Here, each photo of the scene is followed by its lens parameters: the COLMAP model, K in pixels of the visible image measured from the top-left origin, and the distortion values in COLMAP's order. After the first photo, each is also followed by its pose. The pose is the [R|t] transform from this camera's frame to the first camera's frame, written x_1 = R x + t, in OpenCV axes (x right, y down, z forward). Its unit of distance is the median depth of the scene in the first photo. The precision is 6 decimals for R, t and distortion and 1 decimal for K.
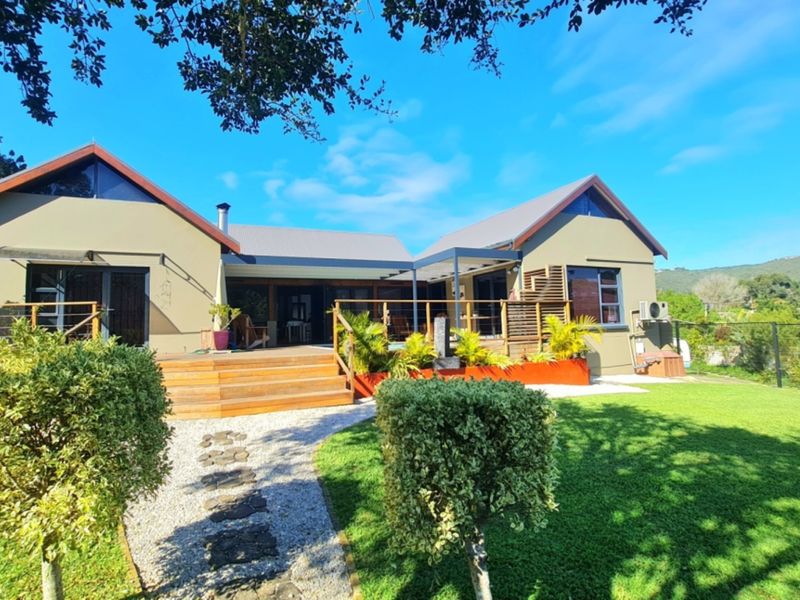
lens RADIAL K [[429.5, 0, 400.0], [0, 429.5, 300.0], [0, 0, 1]] dist [-0.000291, -0.000215]
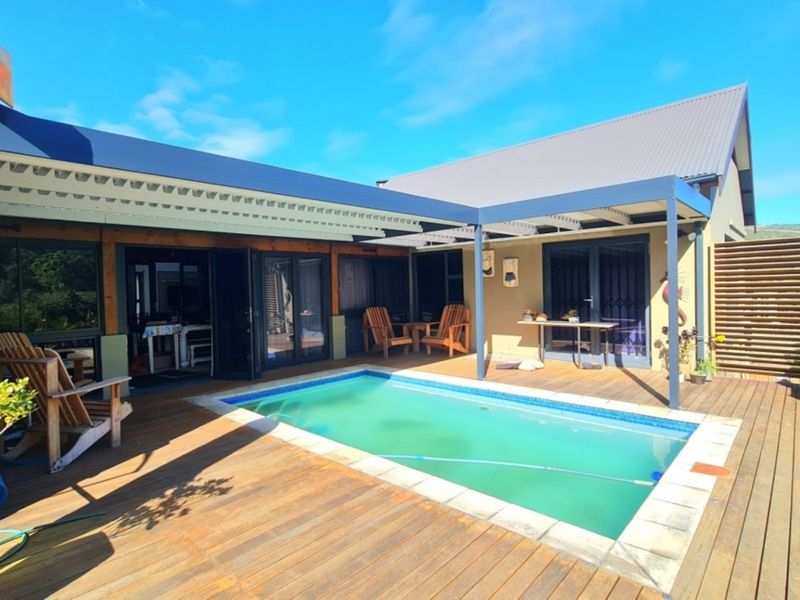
lens RADIAL K [[429.5, 0, 400.0], [0, 429.5, 300.0], [0, 0, 1]] dist [-0.000291, -0.000215]
pose [[0.924160, -0.005637, 0.381964, -0.205224], [-0.026955, 0.996437, 0.079922, -0.021764], [-0.381054, -0.084156, 0.920715, 0.540077]]
